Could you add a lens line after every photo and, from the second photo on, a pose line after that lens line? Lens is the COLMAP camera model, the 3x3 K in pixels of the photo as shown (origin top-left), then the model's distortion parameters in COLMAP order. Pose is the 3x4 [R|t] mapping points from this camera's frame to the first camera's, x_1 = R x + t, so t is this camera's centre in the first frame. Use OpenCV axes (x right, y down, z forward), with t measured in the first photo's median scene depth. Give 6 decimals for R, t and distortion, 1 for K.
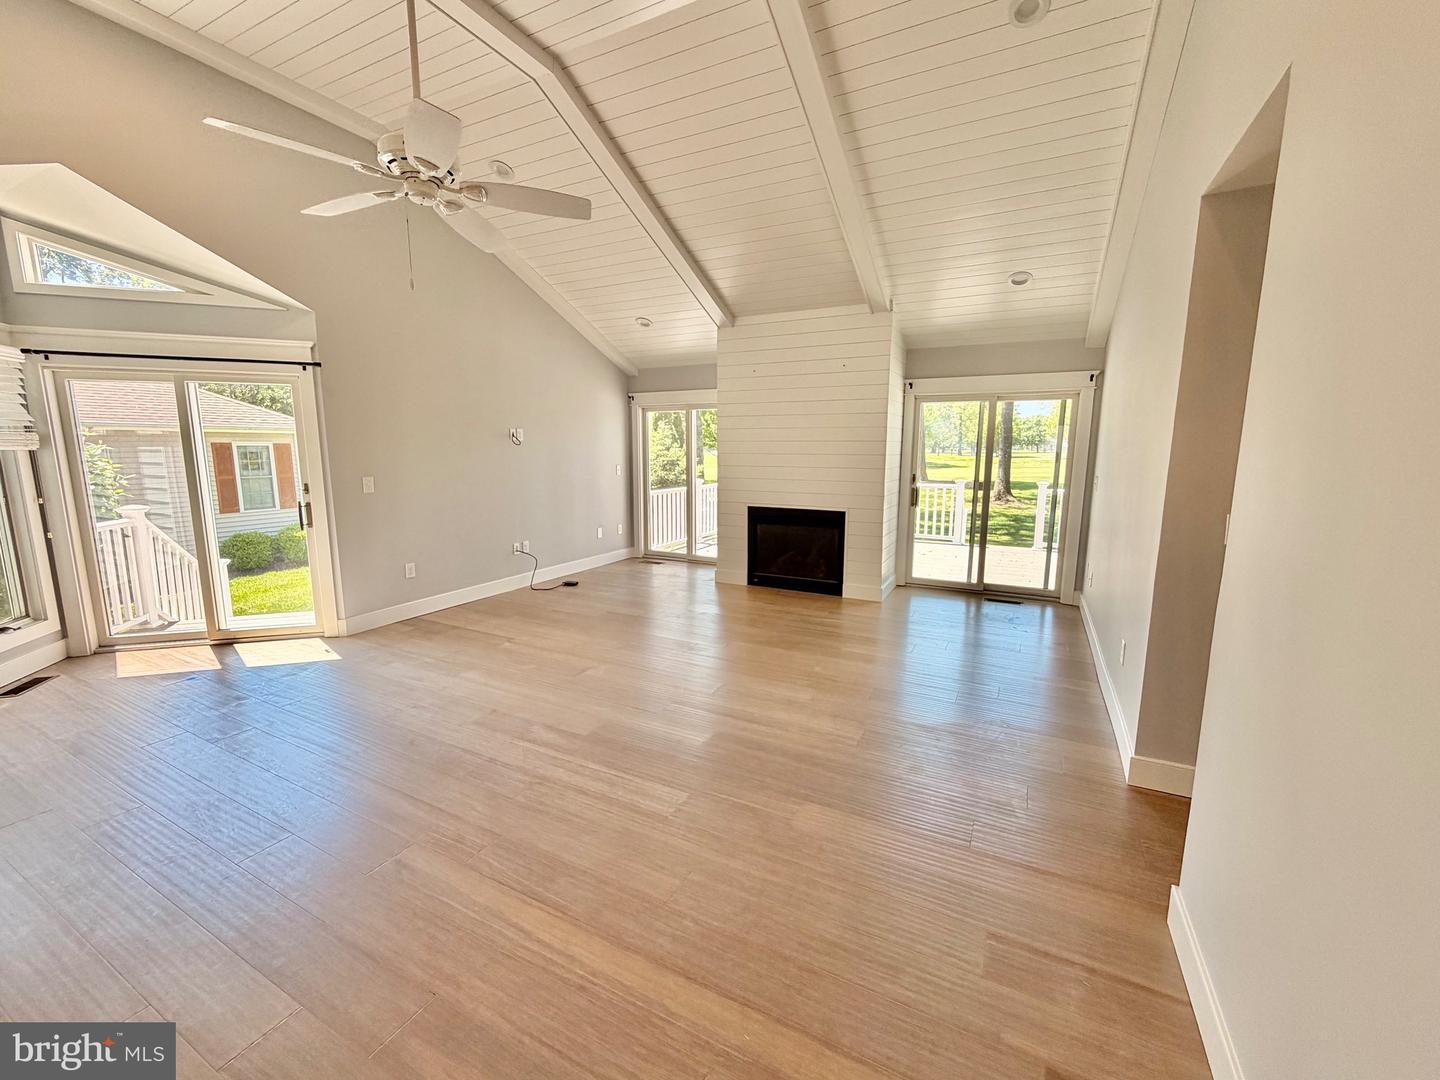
lens RADIAL K [[584.6, 0, 716.3], [0, 584.6, 540.1], [0, 0, 1]] dist [-0.000452, 0.000358]
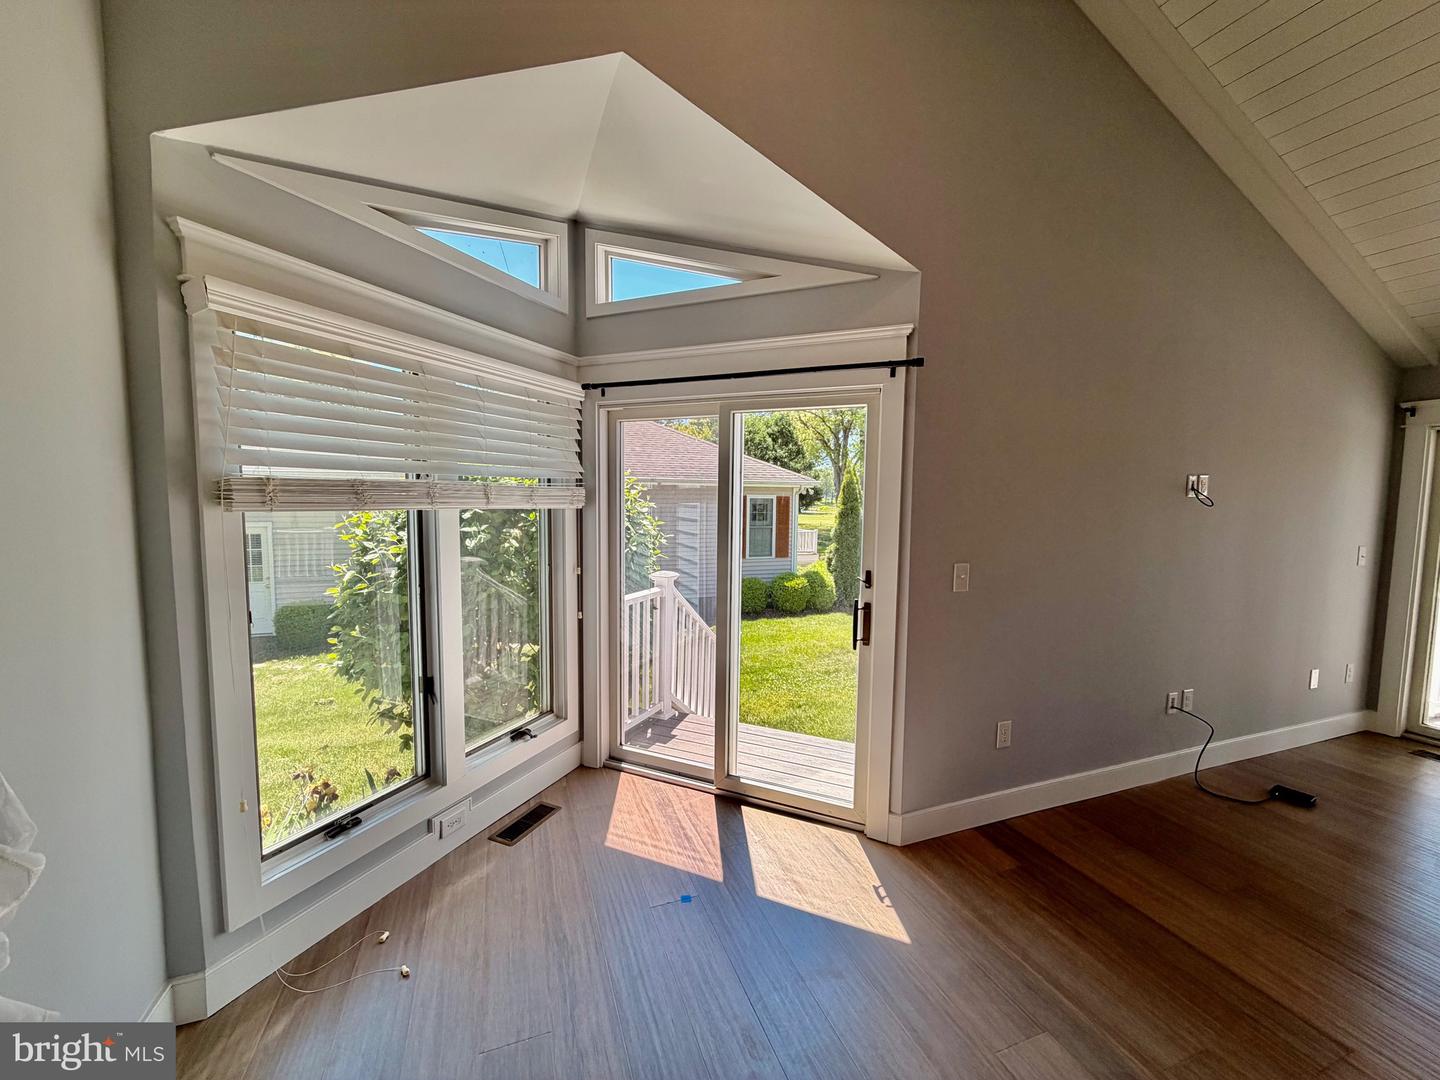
lens RADIAL K [[584.6, 0, 721.0], [0, 584.6, 543.1], [0, 0, 1]] dist [-0.000452, 0.000358]
pose [[0.752130, 0.056825, -0.656560, -0.431073], [-0.111826, 0.992832, -0.042175, -0.082914], [0.649458, 0.105141, 0.753094, 0.461746]]
